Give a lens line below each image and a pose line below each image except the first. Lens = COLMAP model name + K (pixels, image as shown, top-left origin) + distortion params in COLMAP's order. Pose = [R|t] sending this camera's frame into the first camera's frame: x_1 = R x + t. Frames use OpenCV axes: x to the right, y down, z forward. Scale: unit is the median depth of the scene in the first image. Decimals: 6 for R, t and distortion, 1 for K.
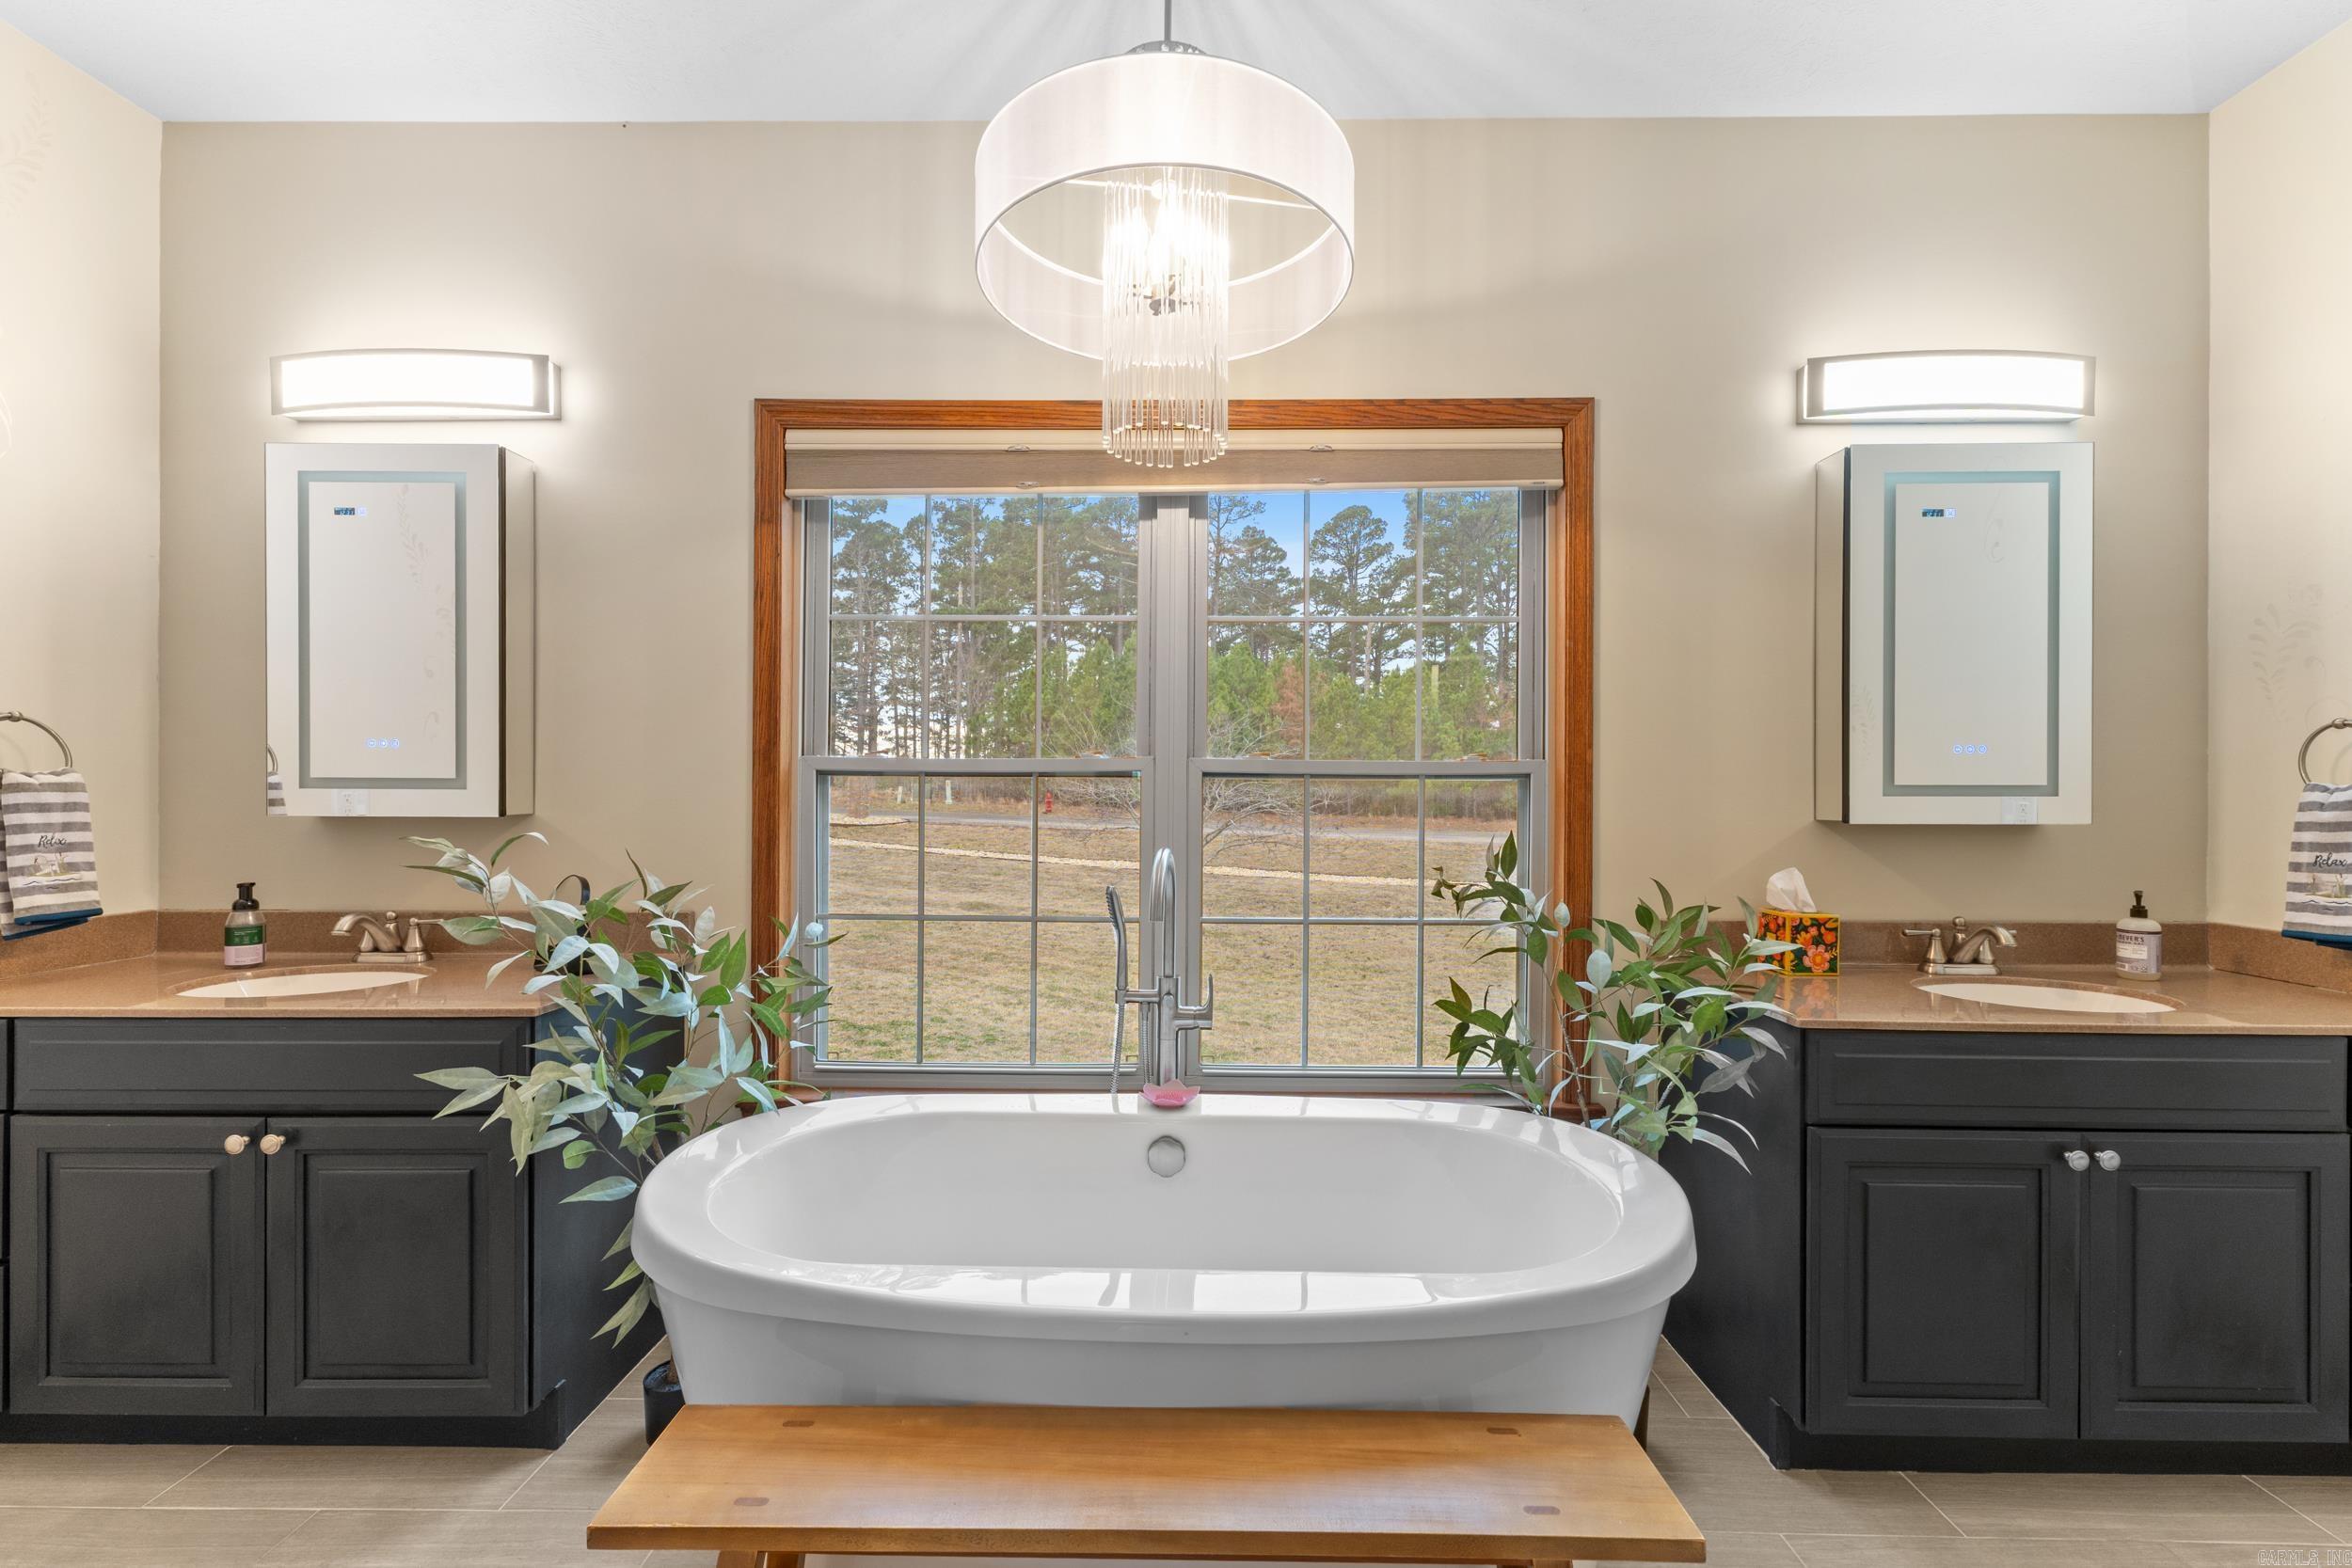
lens RADIAL K [[1002.8, 0, 1170.8], [0, 1002.8, 789.6], [0, 0, 1]] dist [0.002199, 0.001626]
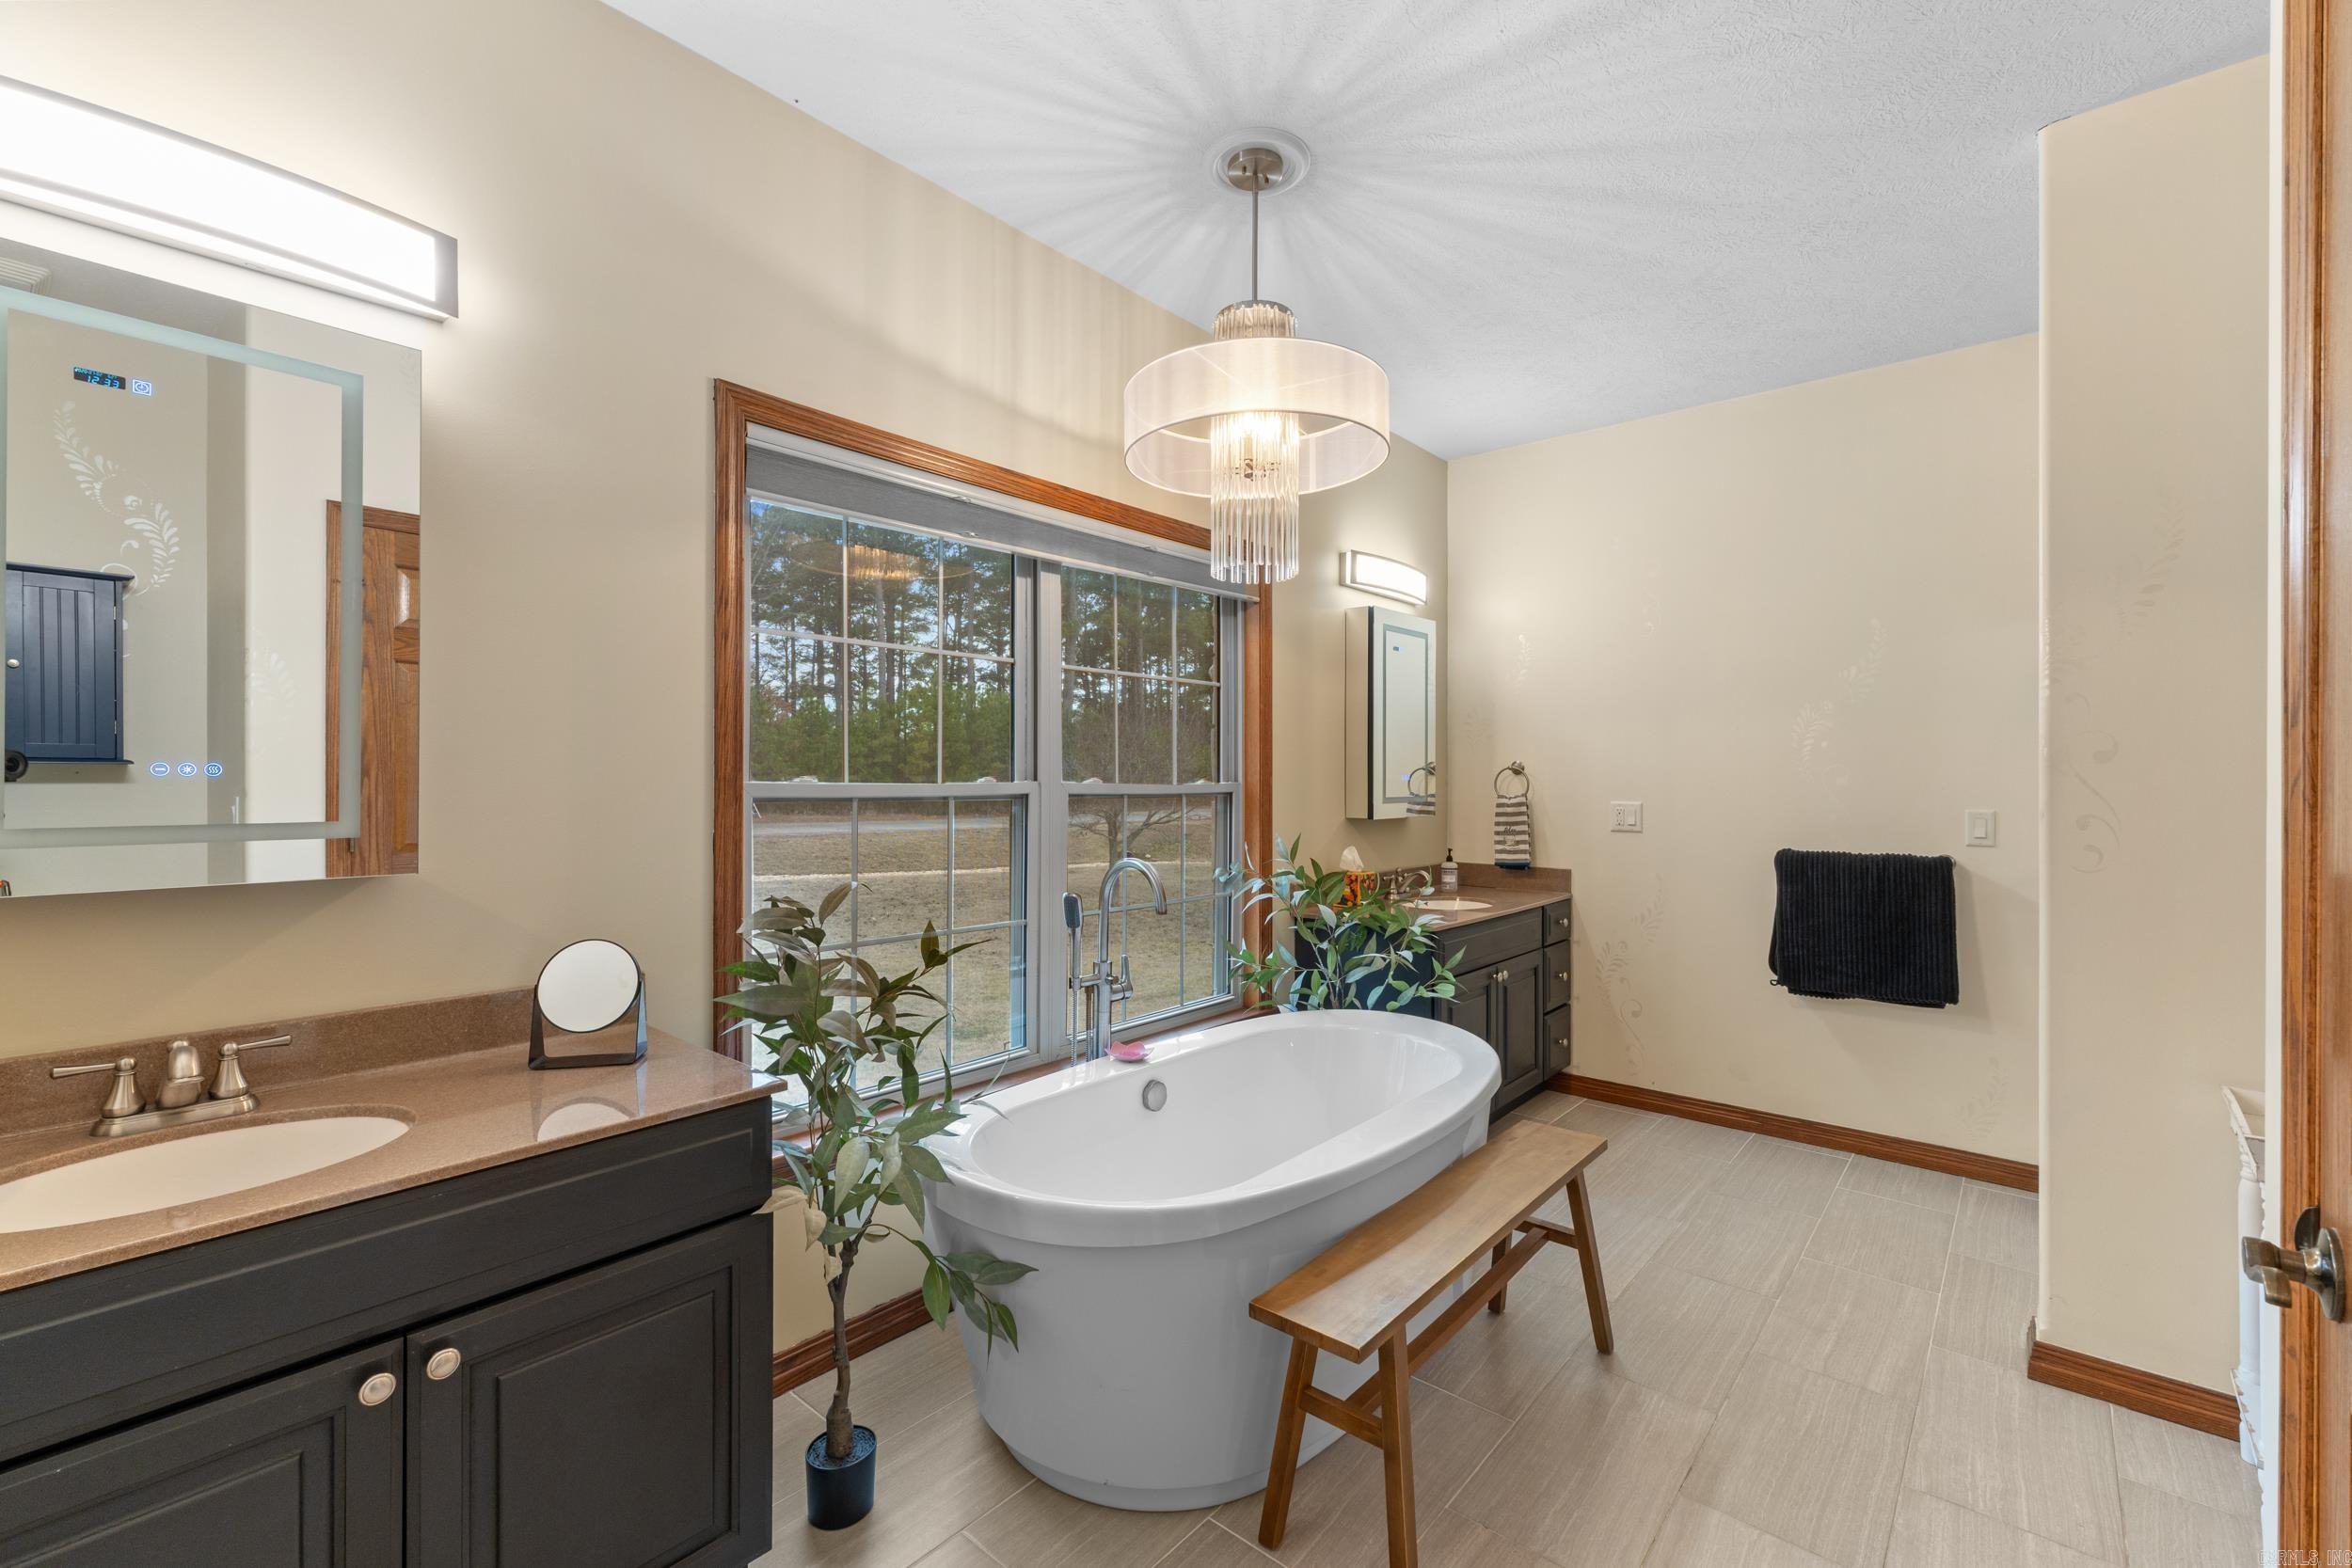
lens RADIAL K [[1002.8, 0, 1174.7], [0, 1002.8, 777.7], [0, 0, 1]] dist [0.002199, 0.001626]
pose [[0.640630, -0.001867, 0.767848, -0.892713], [0.001791, 0.999998, 0.000937, -0.041693], [-0.767848, 0.000775, 0.640632, 0.136623]]
